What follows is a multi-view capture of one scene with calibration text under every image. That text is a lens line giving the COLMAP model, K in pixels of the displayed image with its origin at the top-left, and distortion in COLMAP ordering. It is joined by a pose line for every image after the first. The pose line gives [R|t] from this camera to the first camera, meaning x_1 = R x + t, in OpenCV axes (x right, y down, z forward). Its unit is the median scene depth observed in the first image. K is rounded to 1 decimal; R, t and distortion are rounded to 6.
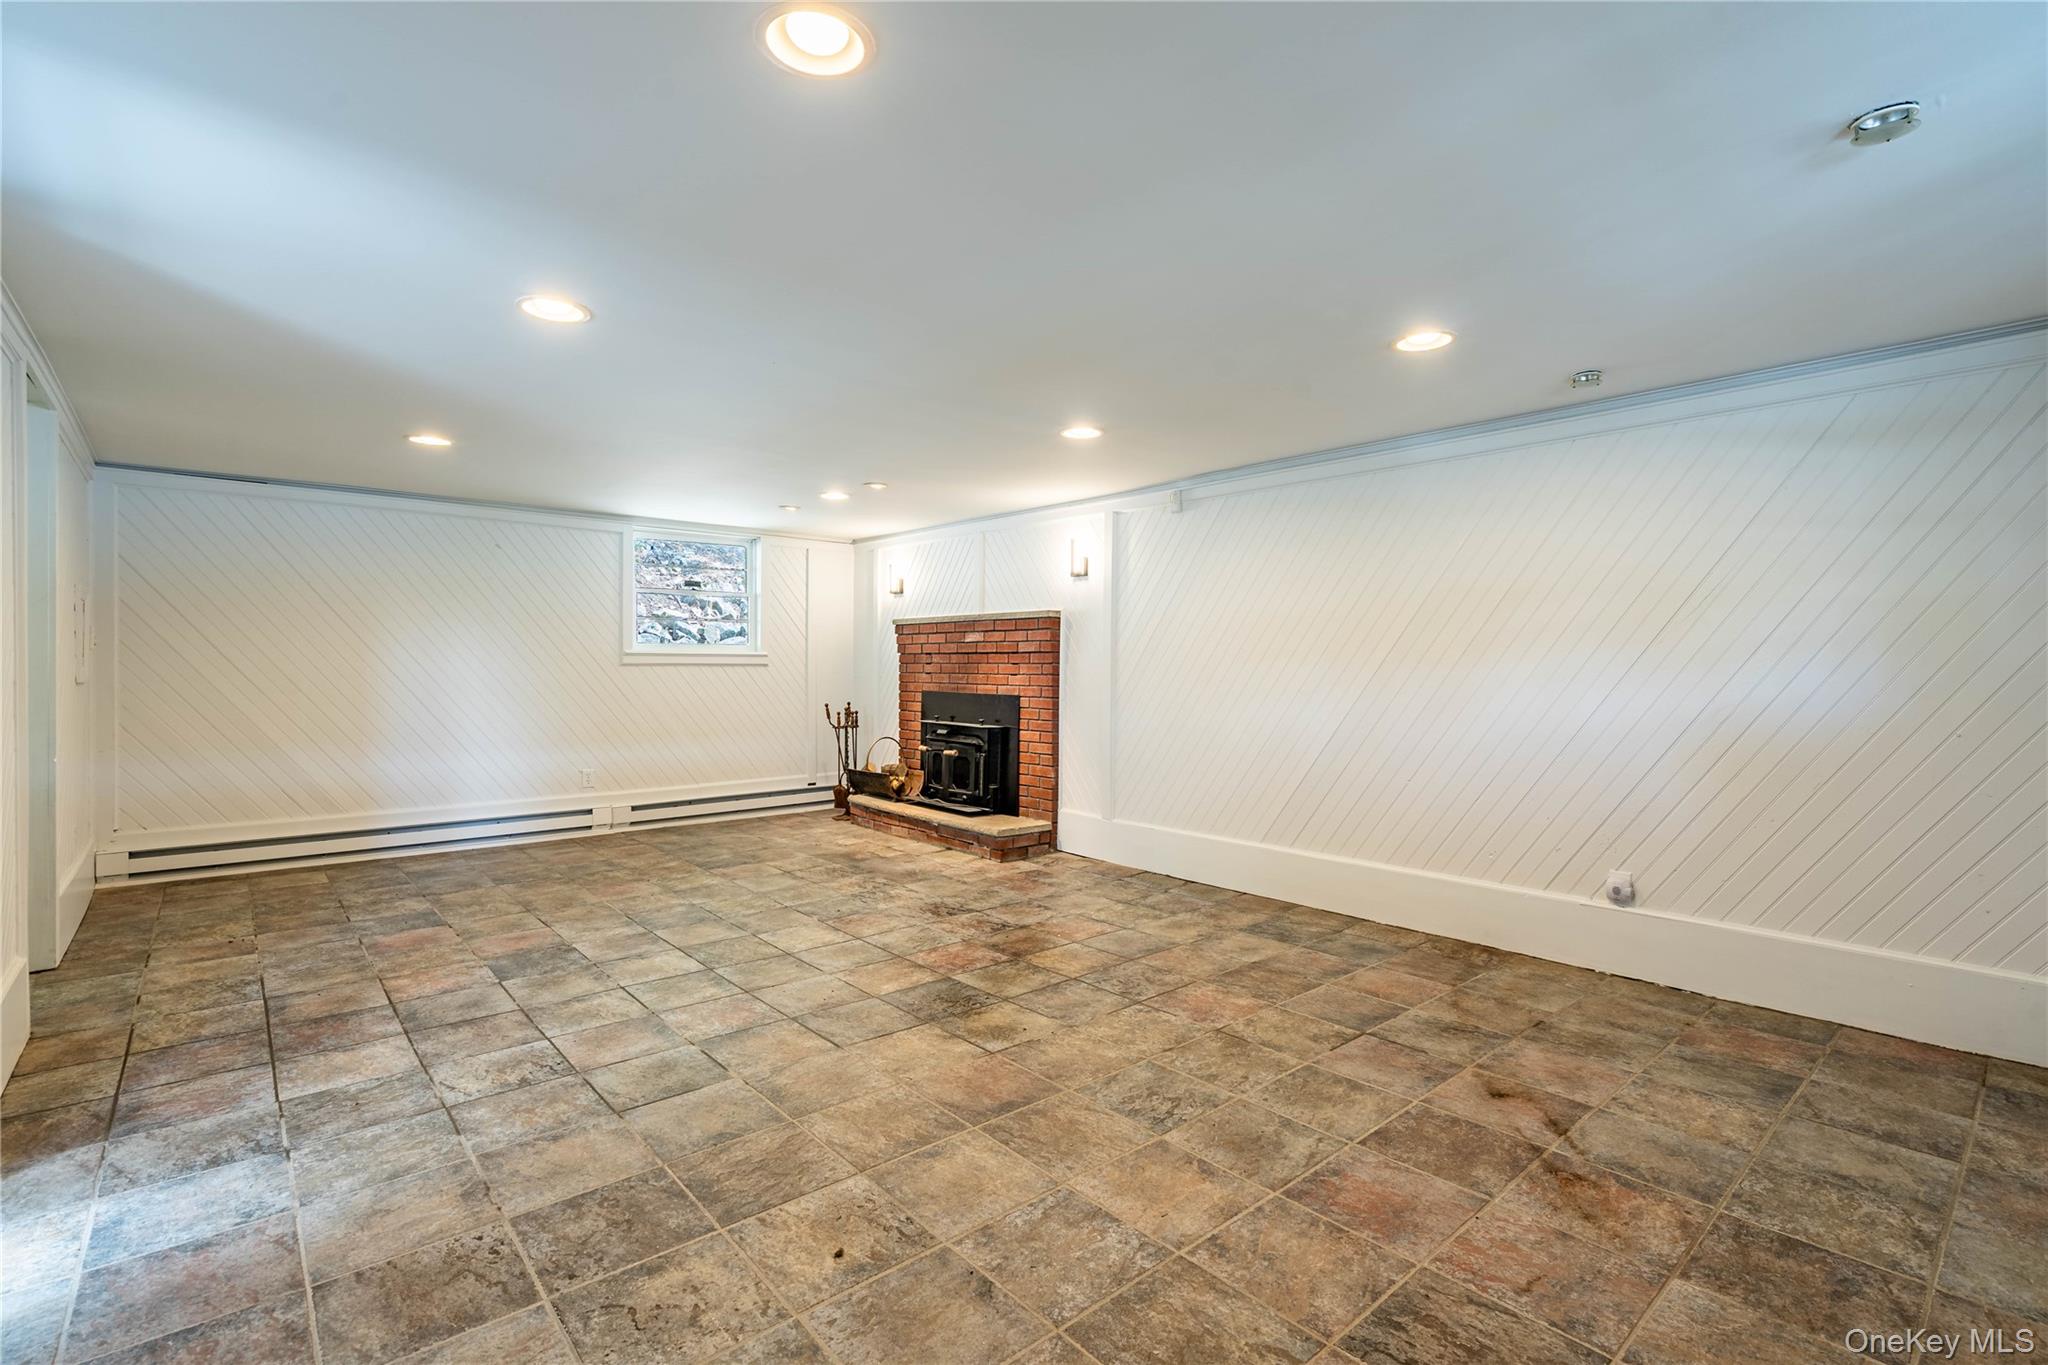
lens RADIAL K [[927.5, 0, 1007.2], [0, 927.5, 654.6], [0, 0, 1]] dist [-0.007195, 0.001960]
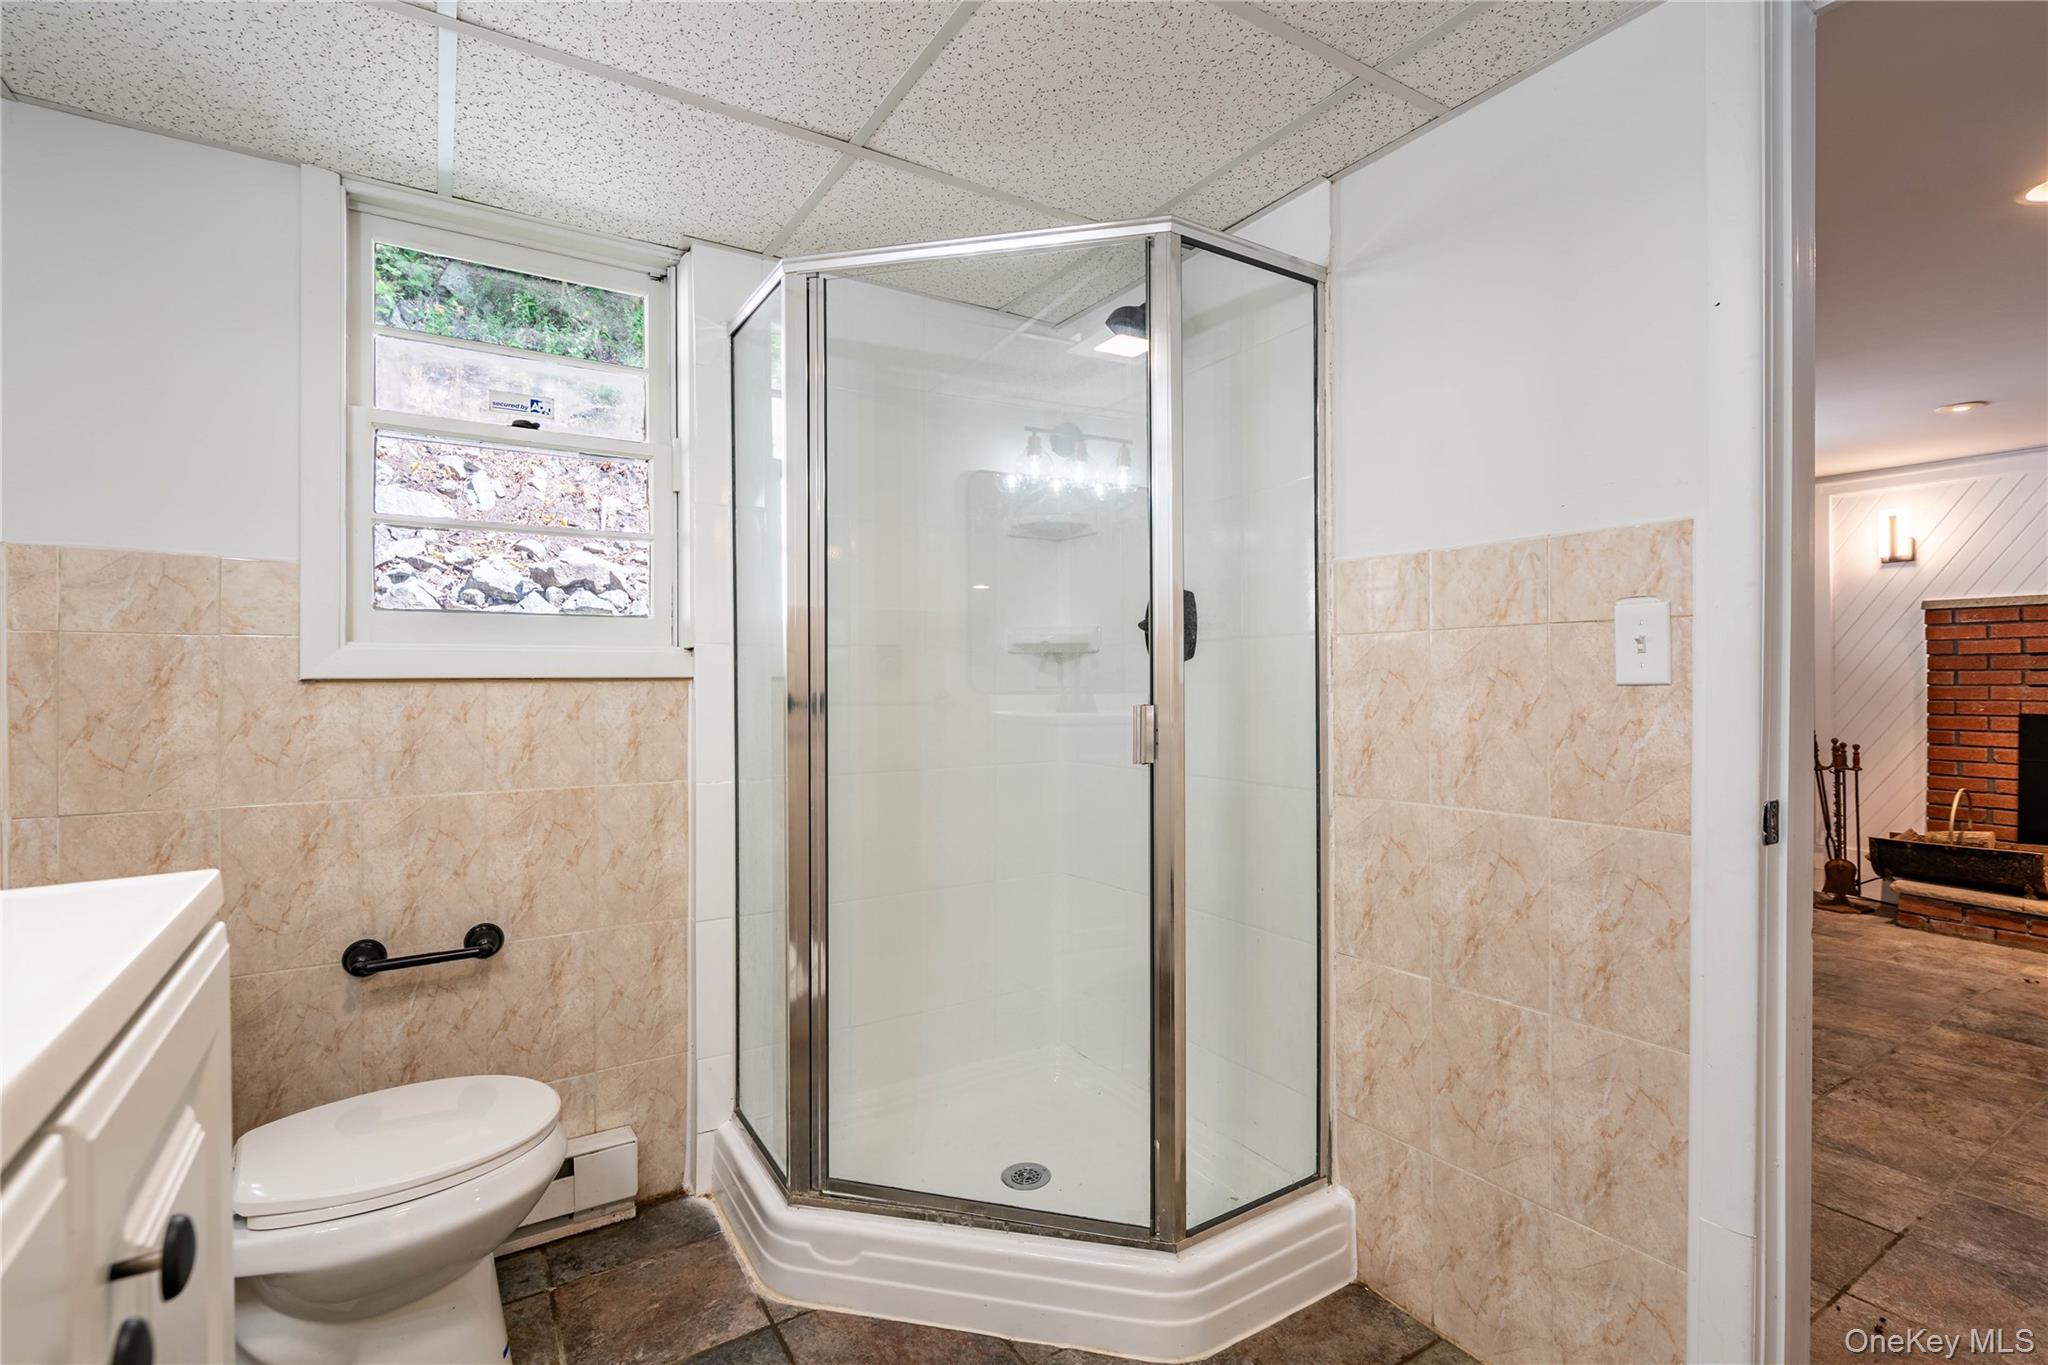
lens RADIAL K [[936.3, 0, 1010.0], [0, 936.3, 680.6], [0, 0, 1]] dist [-0.003033, 0.001474]
pose [[0.989522, -0.007222, -0.144200, -1.272089], [0.010048, 0.999771, 0.018879, -0.003357], [0.144031, -0.020130, 0.989368, 0.557777]]
